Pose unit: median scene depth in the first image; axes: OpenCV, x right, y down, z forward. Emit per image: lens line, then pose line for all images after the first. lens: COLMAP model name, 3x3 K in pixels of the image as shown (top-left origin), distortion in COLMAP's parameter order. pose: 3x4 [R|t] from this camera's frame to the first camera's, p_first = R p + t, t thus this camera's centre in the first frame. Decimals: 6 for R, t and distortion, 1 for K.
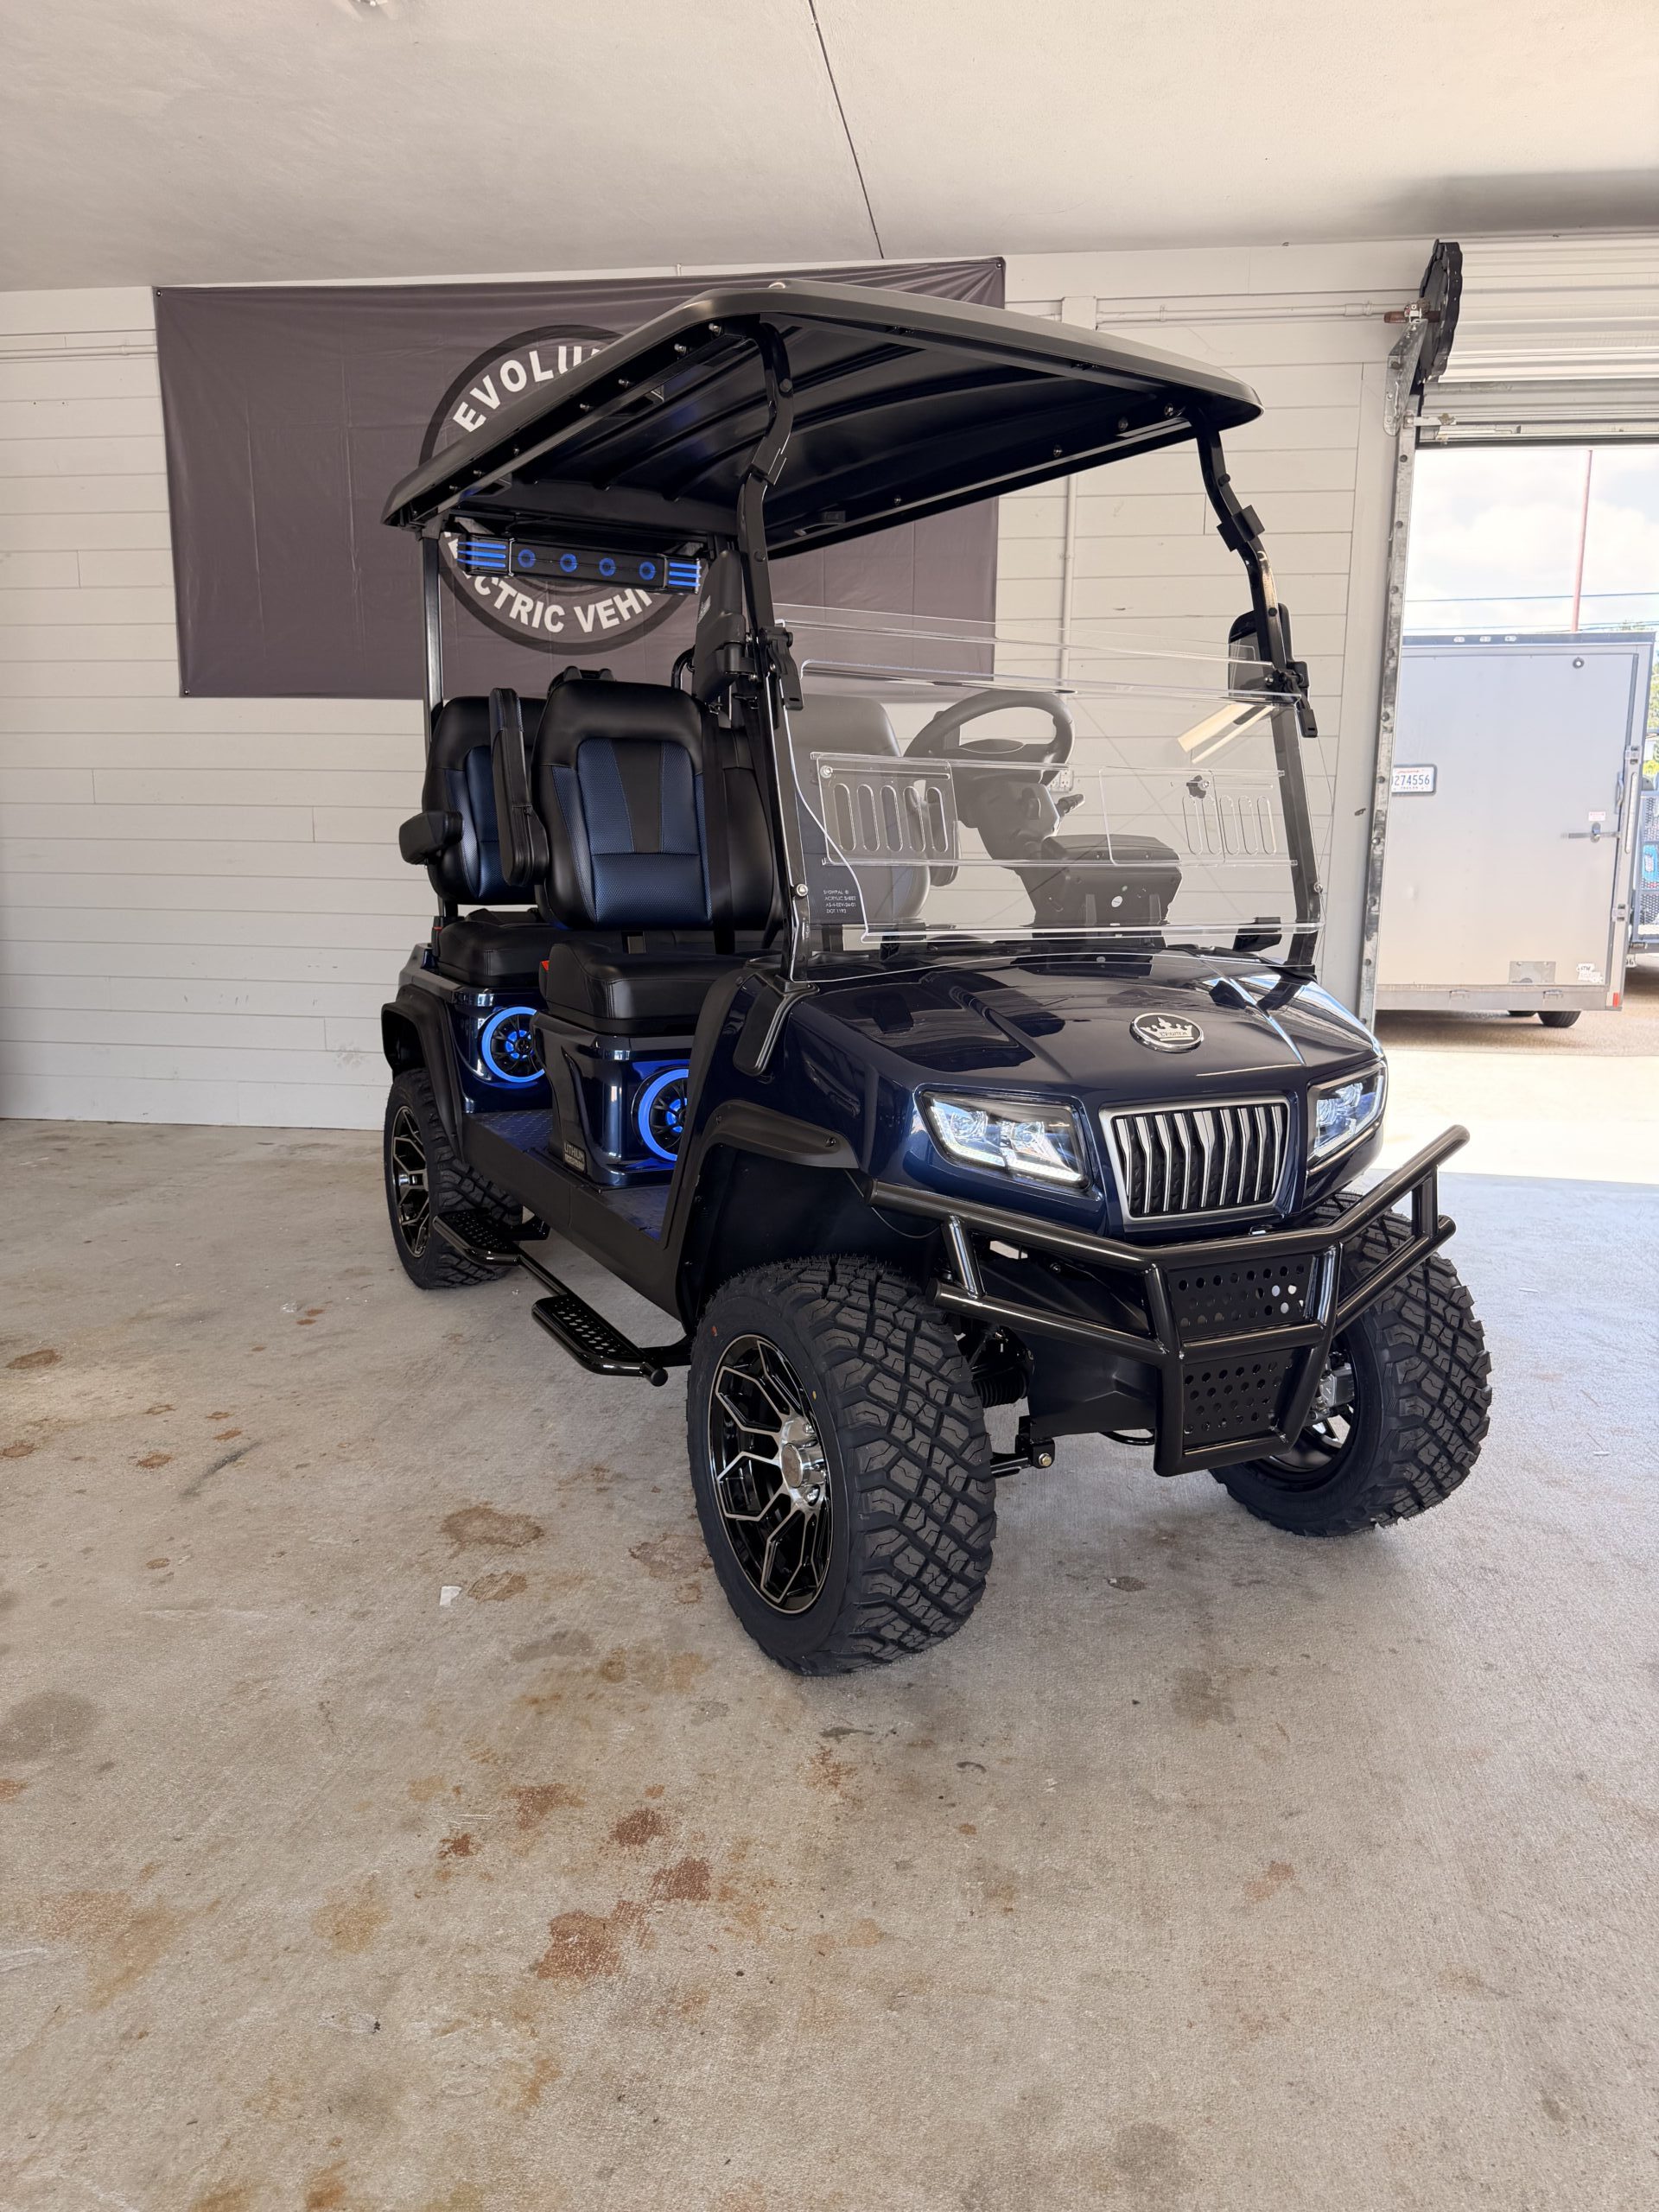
lens RADIAL K [[1562.2, 0, 828.2], [0, 1562.2, 1105.9], [0, 0, 1]] dist [0.007034, -0.025662]
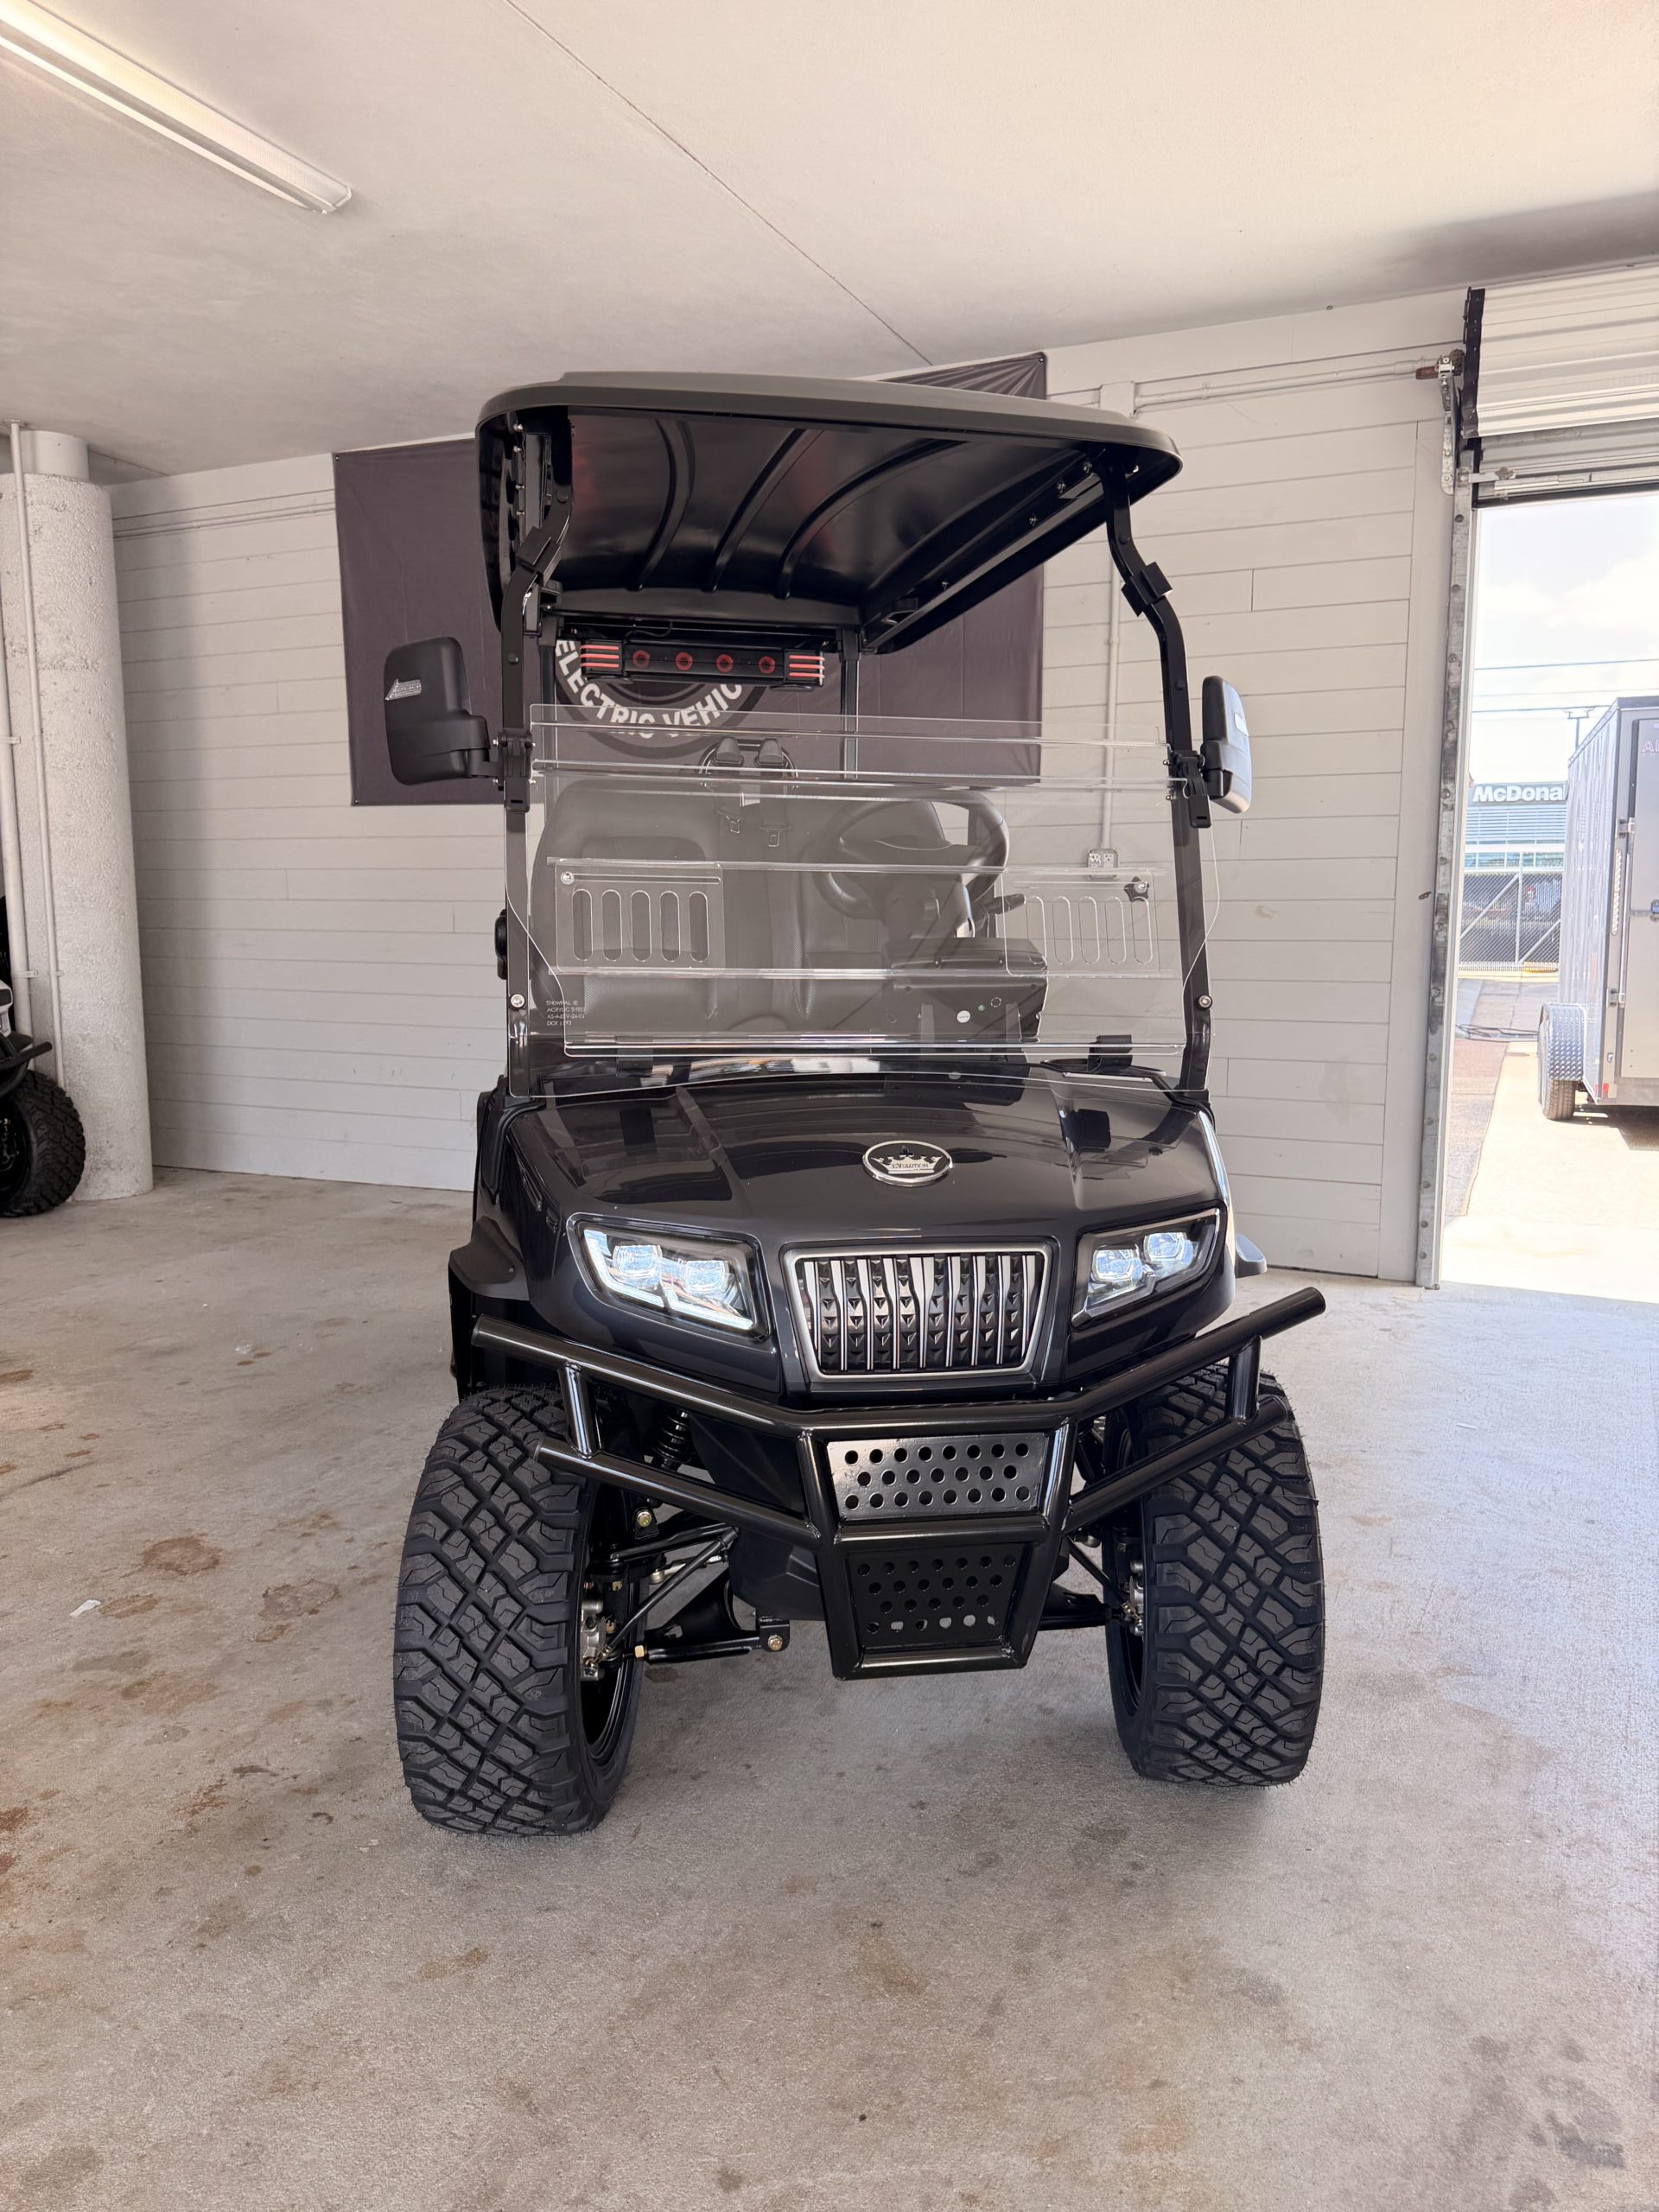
lens RADIAL K [[1558.5, 0, 837.5], [0, 1558.5, 1112.5], [0, 0, 1]] dist [0.040400, -0.073899]
pose [[0.959280, 0.028124, -0.281053, 0.447403], [-0.040187, 0.998498, -0.037248, -0.019746], [0.279583, 0.047025, 0.958969, 0.031550]]
